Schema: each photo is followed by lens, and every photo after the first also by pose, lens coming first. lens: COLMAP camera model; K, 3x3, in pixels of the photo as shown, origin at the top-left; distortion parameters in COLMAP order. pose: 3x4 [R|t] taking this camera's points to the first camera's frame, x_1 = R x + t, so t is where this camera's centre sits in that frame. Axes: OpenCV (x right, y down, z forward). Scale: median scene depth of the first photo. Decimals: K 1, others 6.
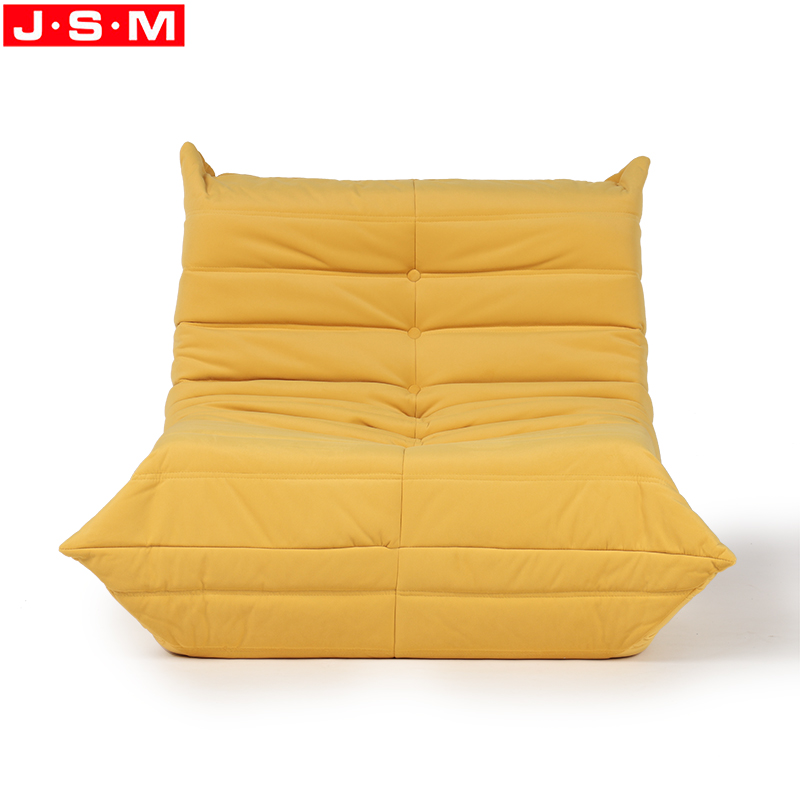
lens RADIAL K [[3729.8, 0, 400.0], [0, 3729.8, 400.0], [0, 0, 1]] dist [-0.209564, 2.000759]
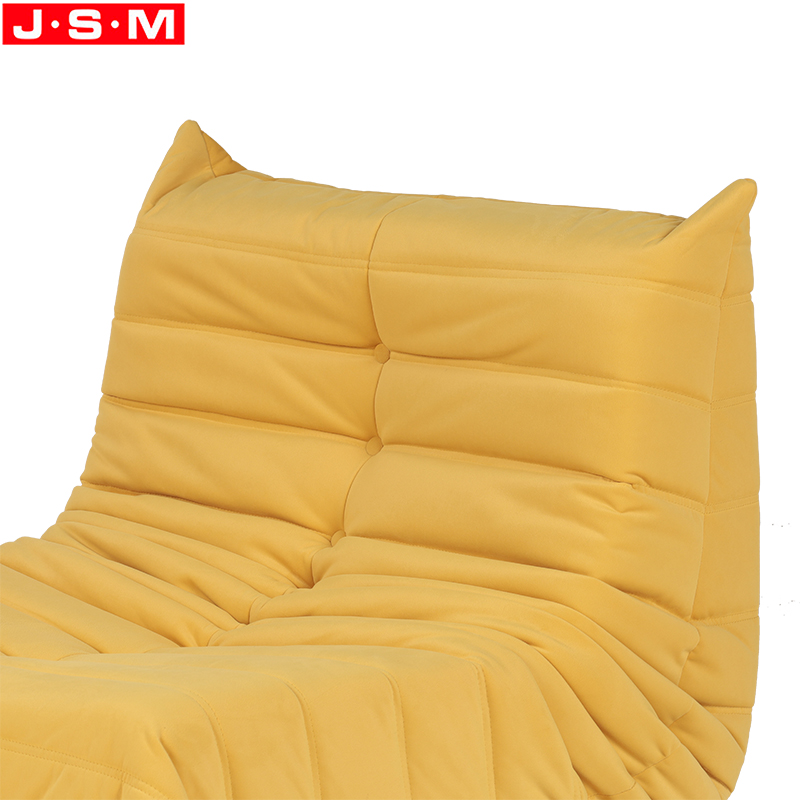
lens RADIAL K [[3729.8, 0, 400.0], [0, 3729.8, 400.0], [0, 0, 1]] dist [-0.209564, 2.000759]
pose [[0.680449, 0.098887, -0.726093, 0.460328], [-0.055444, 0.994960, 0.083546, -0.078418], [0.730695, -0.016591, 0.682502, 0.582859]]
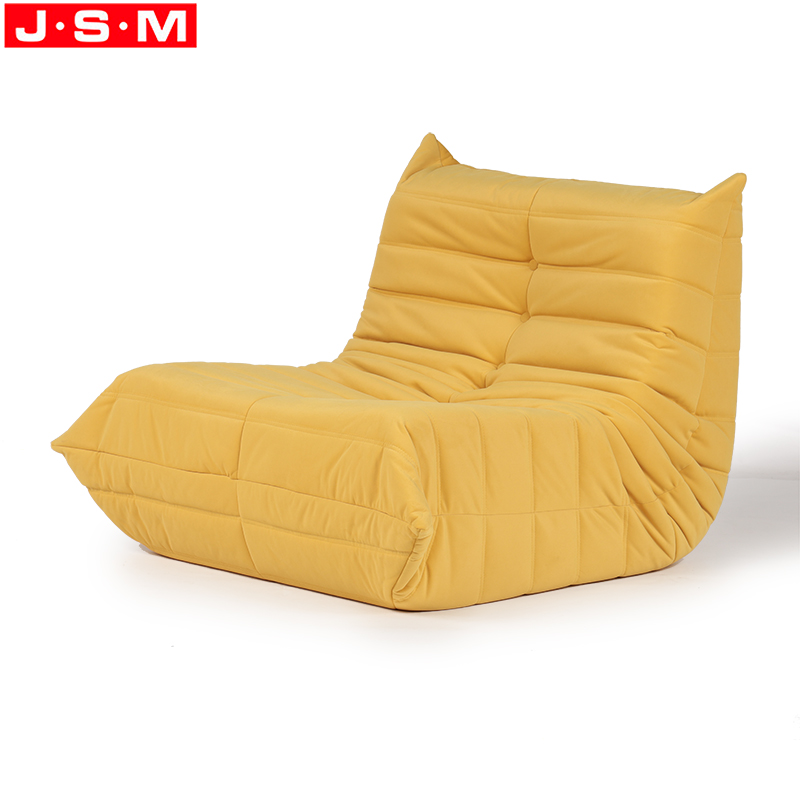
lens RADIAL K [[3729.8, 0, 400.0], [0, 3729.8, 400.0], [0, 0, 1]] dist [-0.209564, 2.000759]
pose [[0.643371, 0.107406, -0.757983, 0.817886], [-0.121078, 0.991924, 0.037784, -0.030980], [0.755919, 0.067466, 0.651179, 0.262705]]
